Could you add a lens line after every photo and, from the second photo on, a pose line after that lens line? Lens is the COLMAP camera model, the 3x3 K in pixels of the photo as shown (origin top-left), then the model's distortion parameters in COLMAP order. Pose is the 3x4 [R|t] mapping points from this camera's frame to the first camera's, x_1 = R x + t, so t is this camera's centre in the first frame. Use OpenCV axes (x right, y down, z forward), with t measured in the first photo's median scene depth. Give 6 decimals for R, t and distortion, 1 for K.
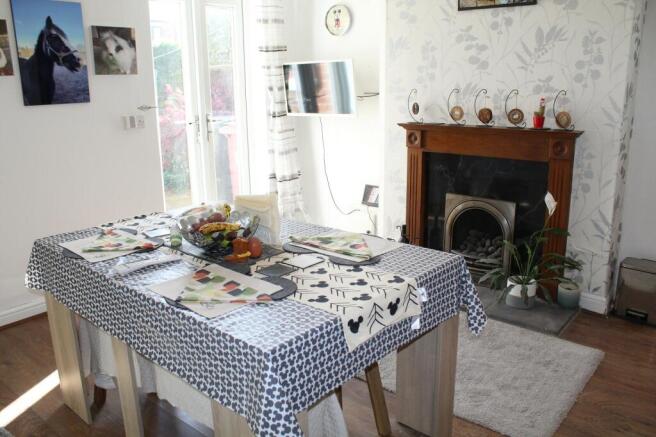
lens RADIAL K [[558.8, 0, 327.6], [0, 558.8, 203.5], [0, 0, 1]] dist [-0.001000, 0.000481]
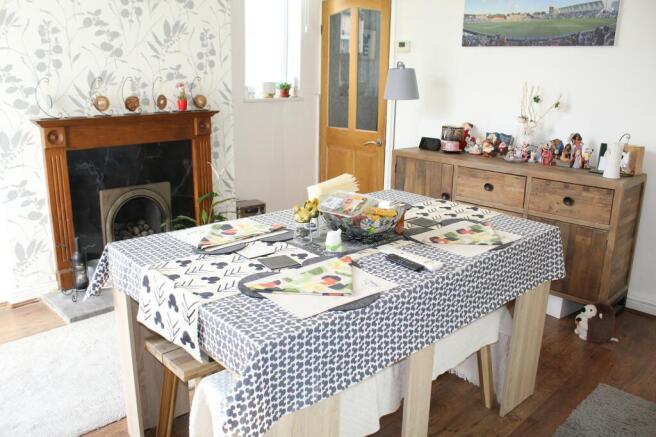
lens RADIAL K [[535.0, 0, 328.0], [0, 535.0, 218.5], [0, 0, 1]] dist [-0.008003, -0.002207]
pose [[0.105711, -0.261885, 0.959292, -0.665333], [0.212207, 0.948416, 0.235531, -0.112782], [-0.971490, 0.178671, 0.155831, 0.544523]]
